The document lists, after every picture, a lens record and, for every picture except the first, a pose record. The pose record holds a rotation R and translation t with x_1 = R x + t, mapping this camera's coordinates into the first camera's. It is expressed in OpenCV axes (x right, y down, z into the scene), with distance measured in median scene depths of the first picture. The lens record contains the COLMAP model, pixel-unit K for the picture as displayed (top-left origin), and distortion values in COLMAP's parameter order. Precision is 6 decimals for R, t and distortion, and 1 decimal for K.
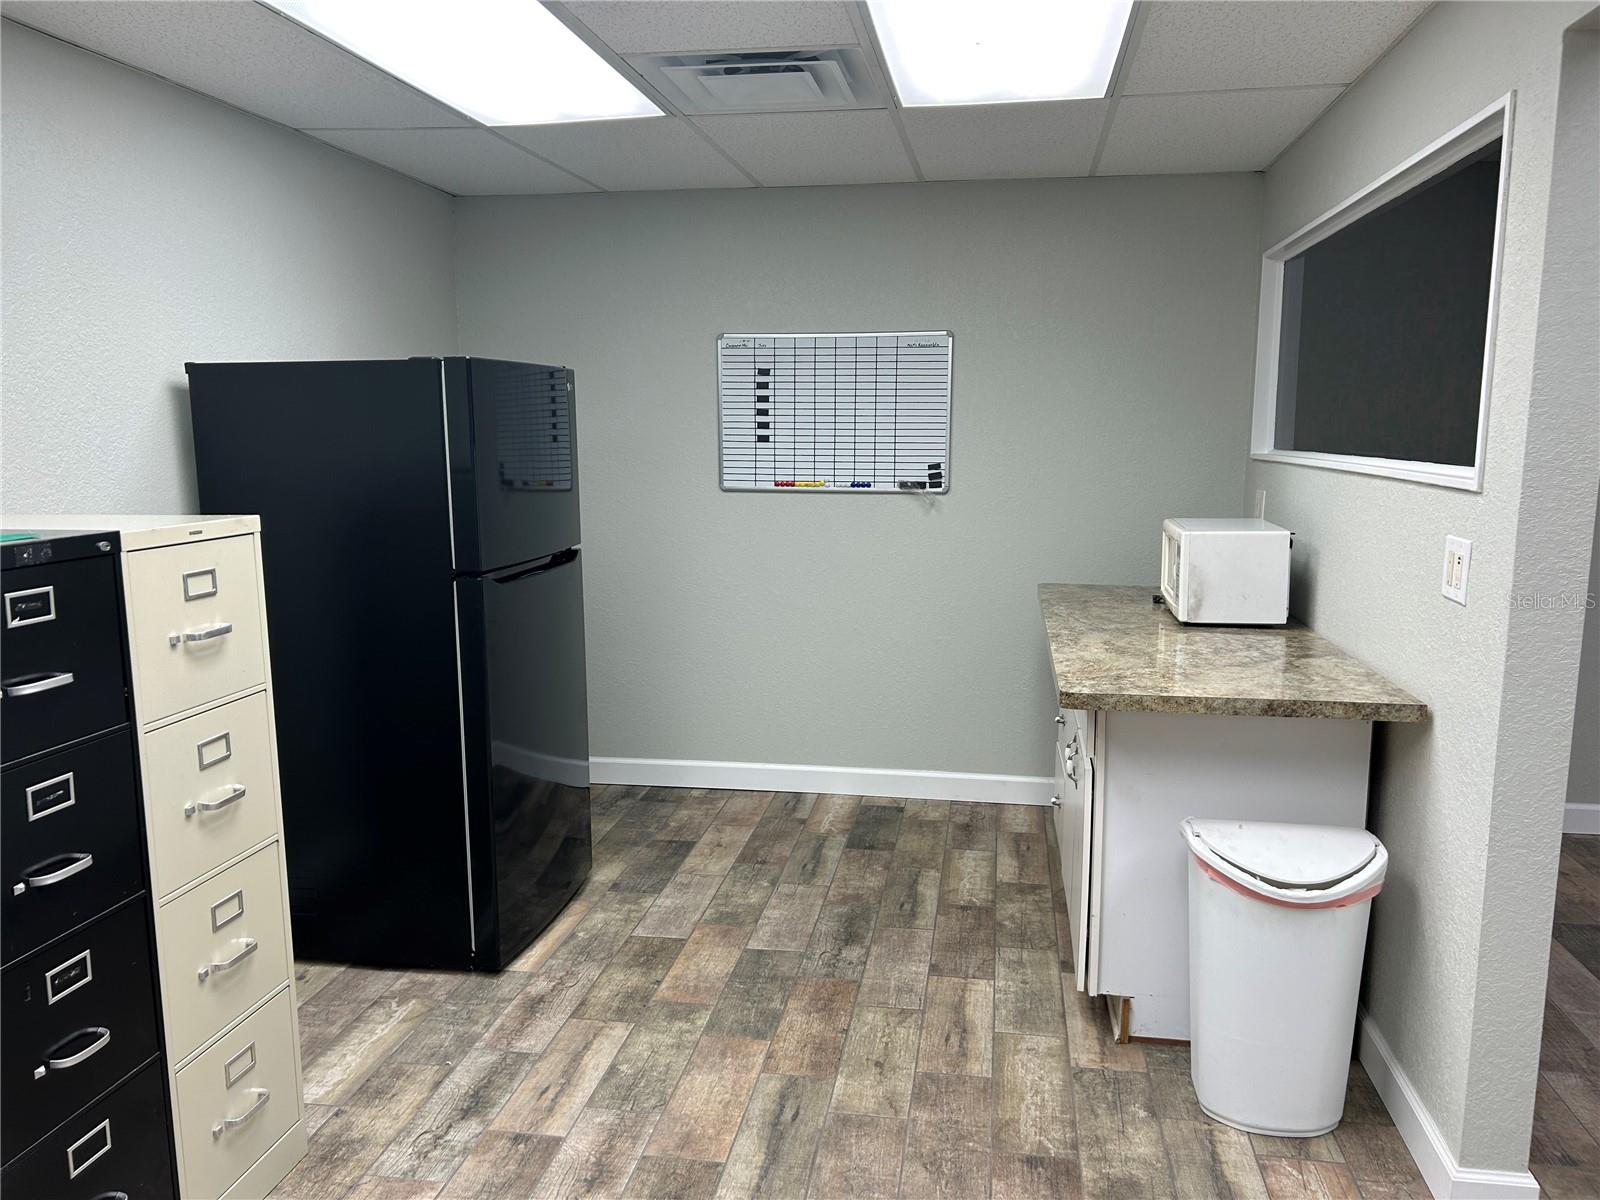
lens RADIAL K [[1196.6, 0, 802.4], [0, 1196.6, 611.9], [0, 0, 1]] dist [0.006748, -0.020598]
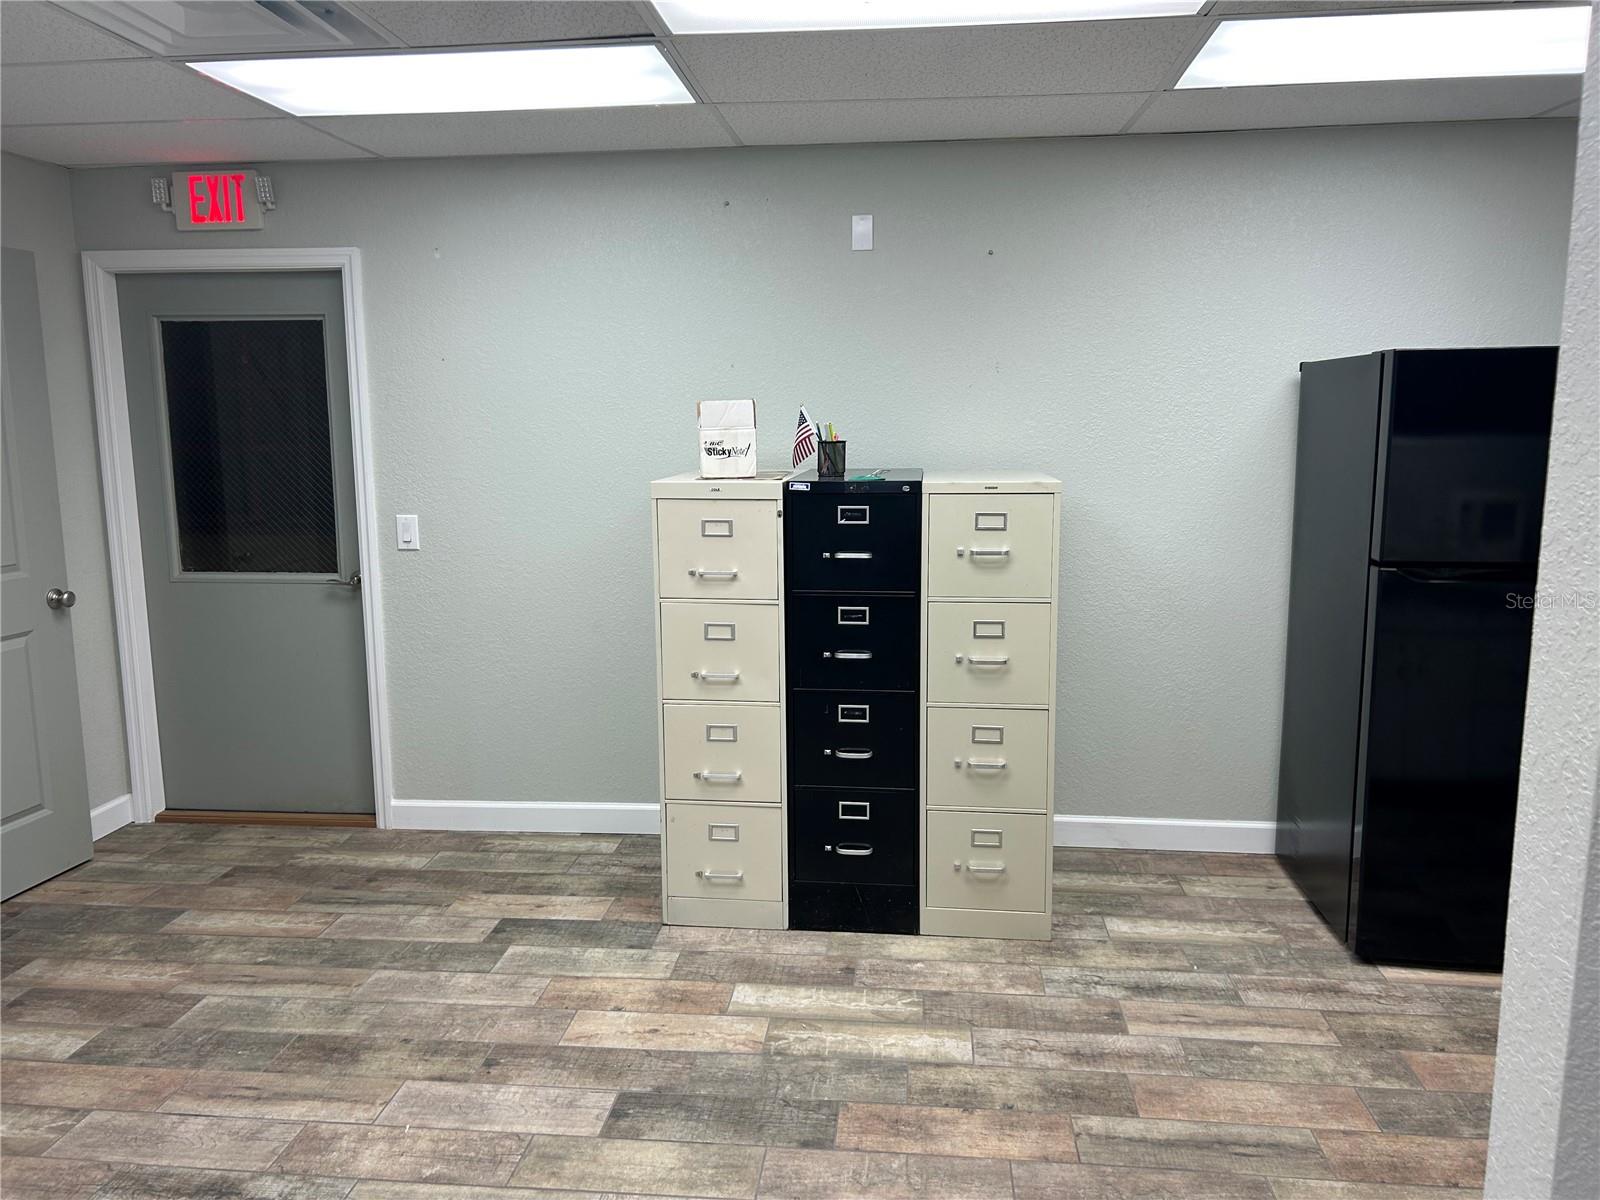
lens RADIAL K [[1196.6, 0, 799.4], [0, 1196.6, 593.0], [0, 0, 1]] dist [0.006748, -0.020598]
pose [[0.051933, 0.153237, -0.986824, 0.846989], [-0.149258, 0.978249, 0.144051, -0.097121], [0.987434, 0.139810, 0.073675, 0.527394]]
